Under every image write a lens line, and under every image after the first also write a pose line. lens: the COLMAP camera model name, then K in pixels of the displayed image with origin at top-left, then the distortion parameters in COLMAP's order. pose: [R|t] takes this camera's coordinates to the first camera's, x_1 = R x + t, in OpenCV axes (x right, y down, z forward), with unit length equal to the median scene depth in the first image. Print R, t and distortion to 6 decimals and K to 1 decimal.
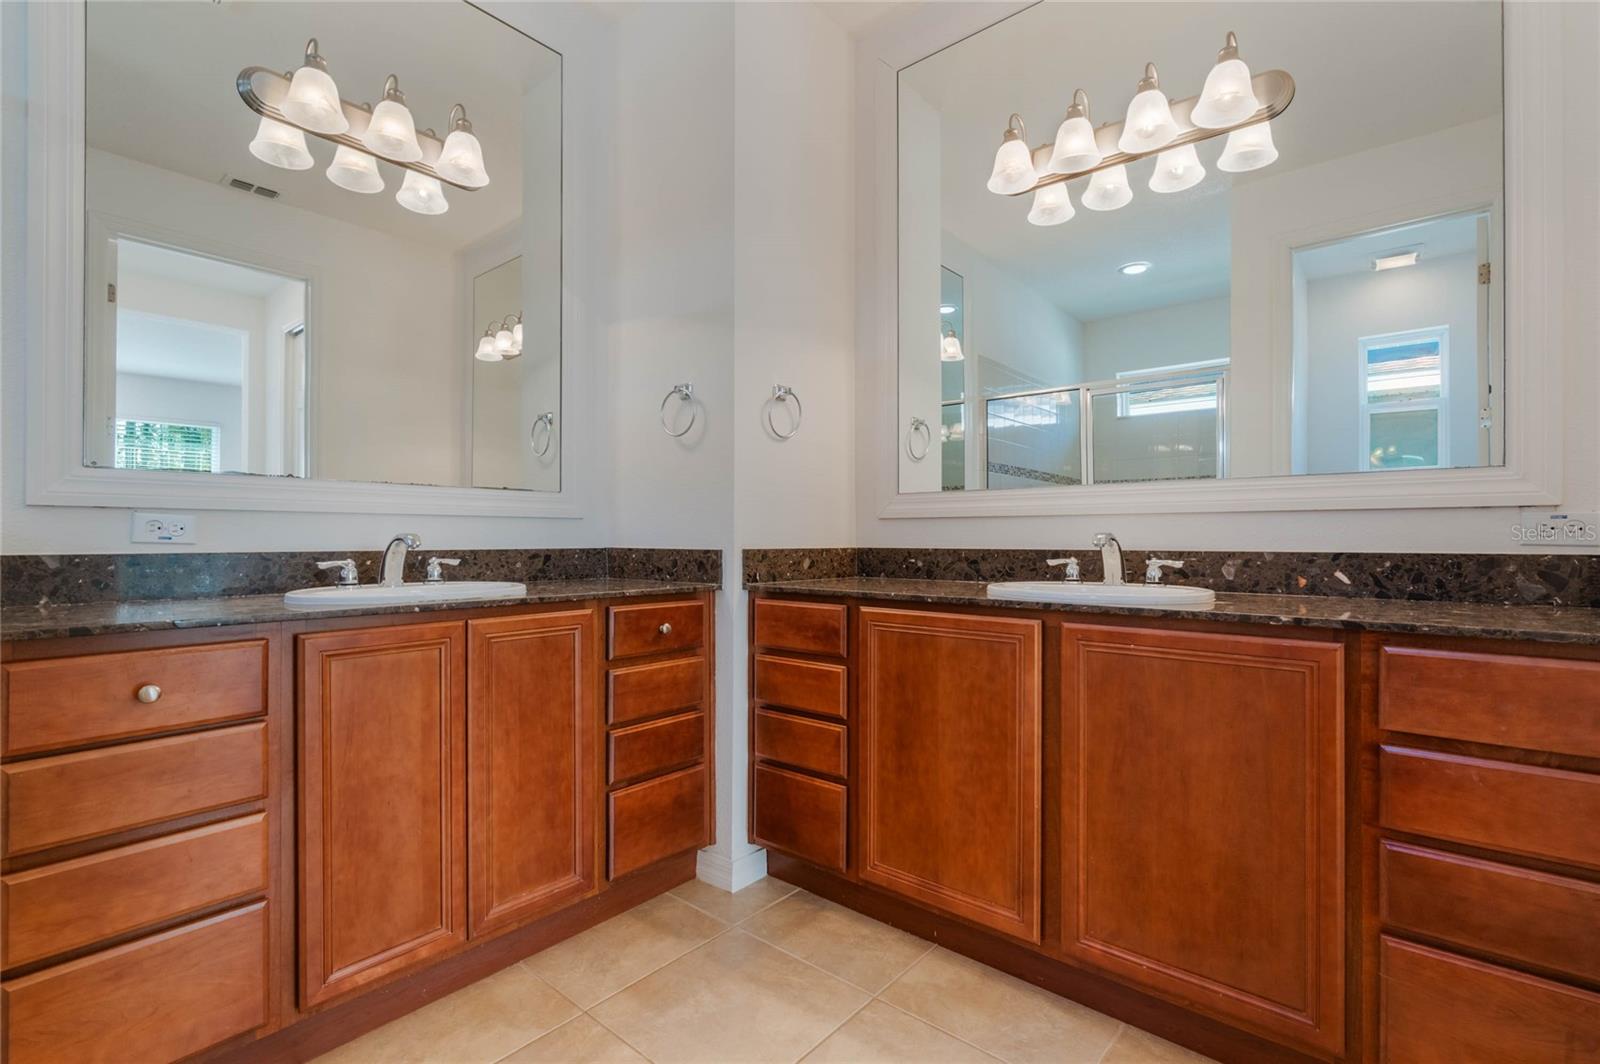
lens RADIAL K [[733.6, 0, 793.0], [0, 733.6, 538.2], [0, 0, 1]] dist [-0.003849, 0.001504]
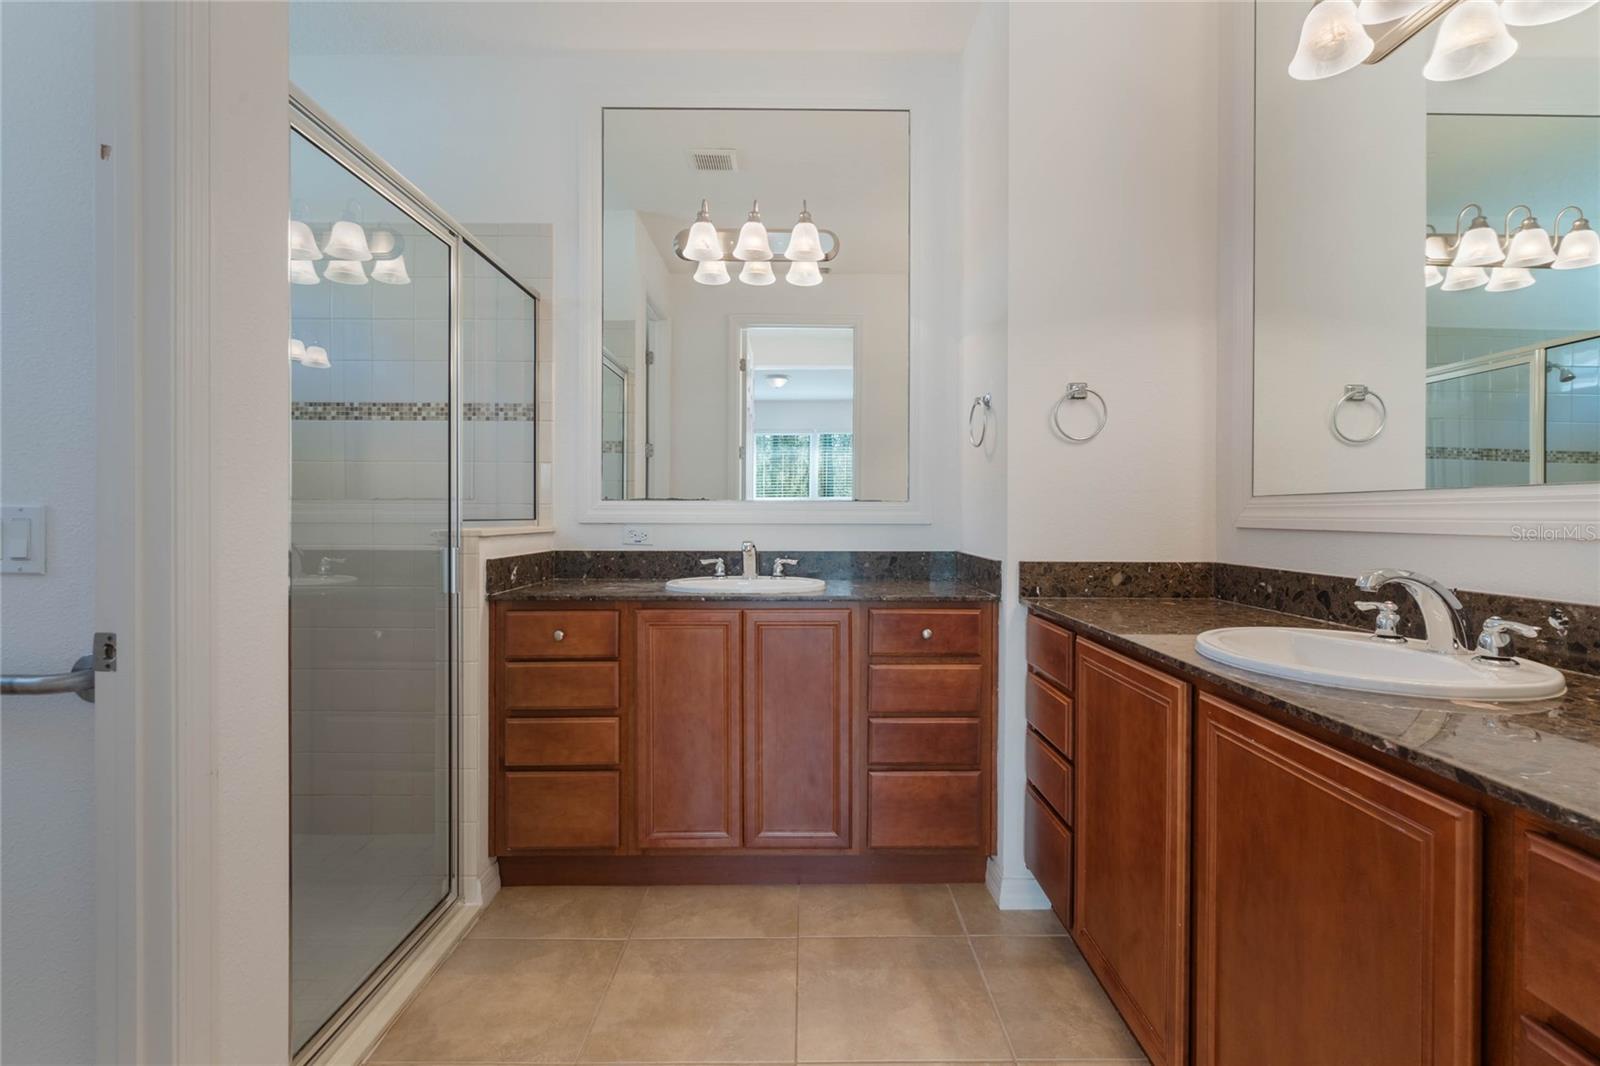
lens RADIAL K [[733.6, 0, 791.3], [0, 733.6, 521.3], [0, 0, 1]] dist [-0.003849, 0.001504]
pose [[0.658536, 0.006900, -0.752517, 0.510994], [-0.002427, 0.999972, 0.007045, -0.048636], [0.752545, -0.002813, 0.658535, 0.151658]]
